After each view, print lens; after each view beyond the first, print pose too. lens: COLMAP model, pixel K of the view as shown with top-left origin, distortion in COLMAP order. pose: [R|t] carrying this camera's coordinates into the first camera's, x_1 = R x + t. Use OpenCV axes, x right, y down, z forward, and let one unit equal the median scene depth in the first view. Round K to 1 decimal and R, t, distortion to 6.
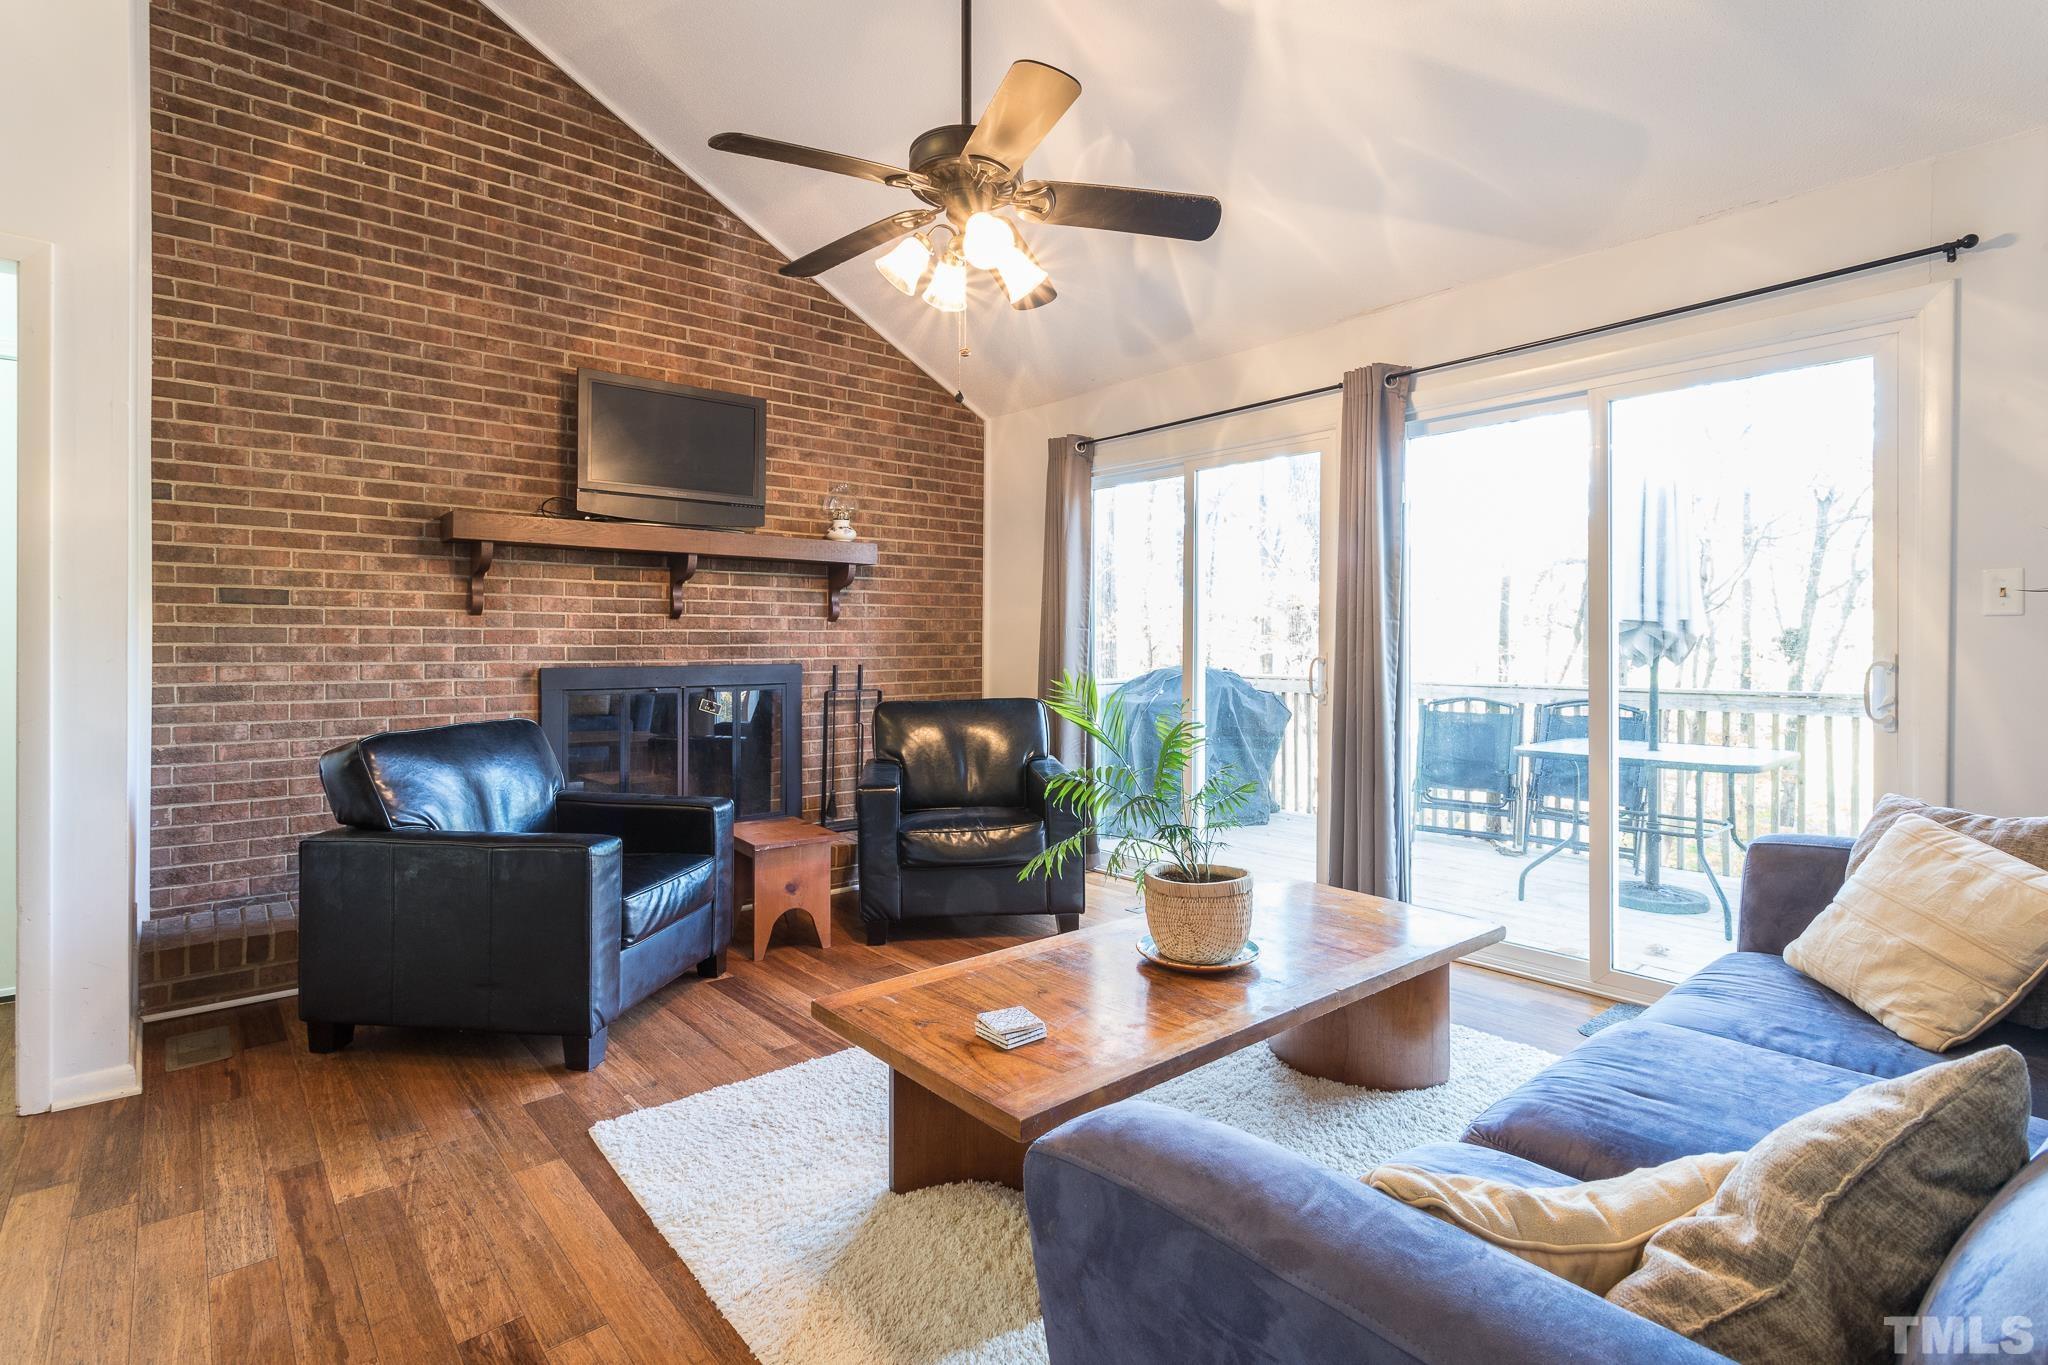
lens RADIAL K [[976.9, 0, 1019.4], [0, 976.9, 671.4], [0, 0, 1]] dist [0.004552, 0.000535]
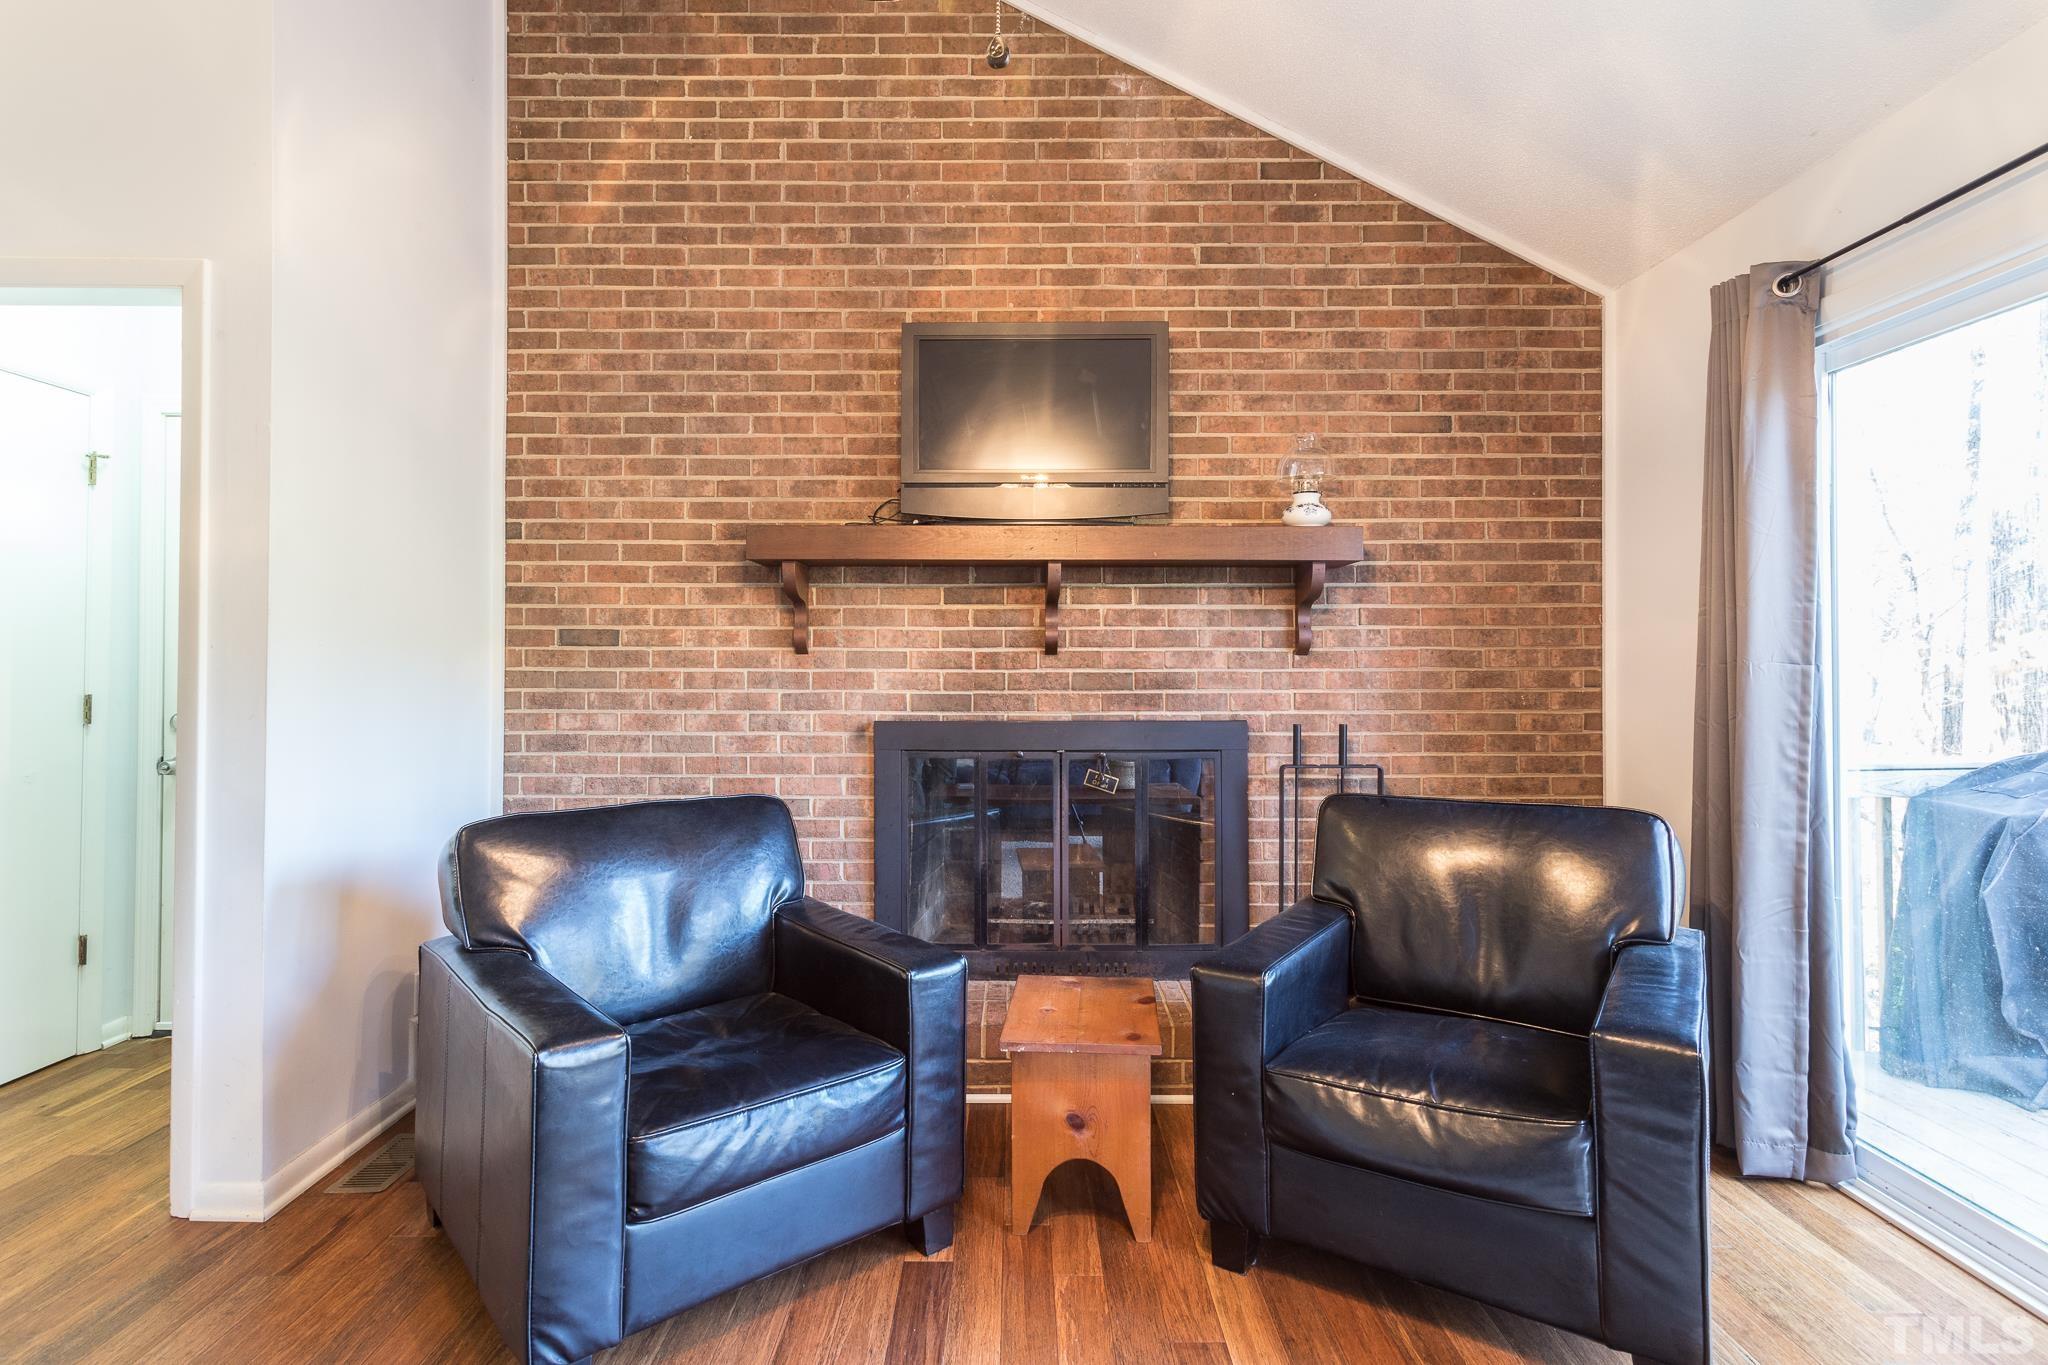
lens RADIAL K [[976.9, 0, 1068.2], [0, 976.9, 657.1], [0, 0, 1]] dist [0.004552, 0.000535]
pose [[0.760275, -0.006493, -0.649569, 0.132947], [-0.019077, 0.999296, -0.032317, -0.032384], [0.649321, 0.036961, 0.759615, 0.518118]]
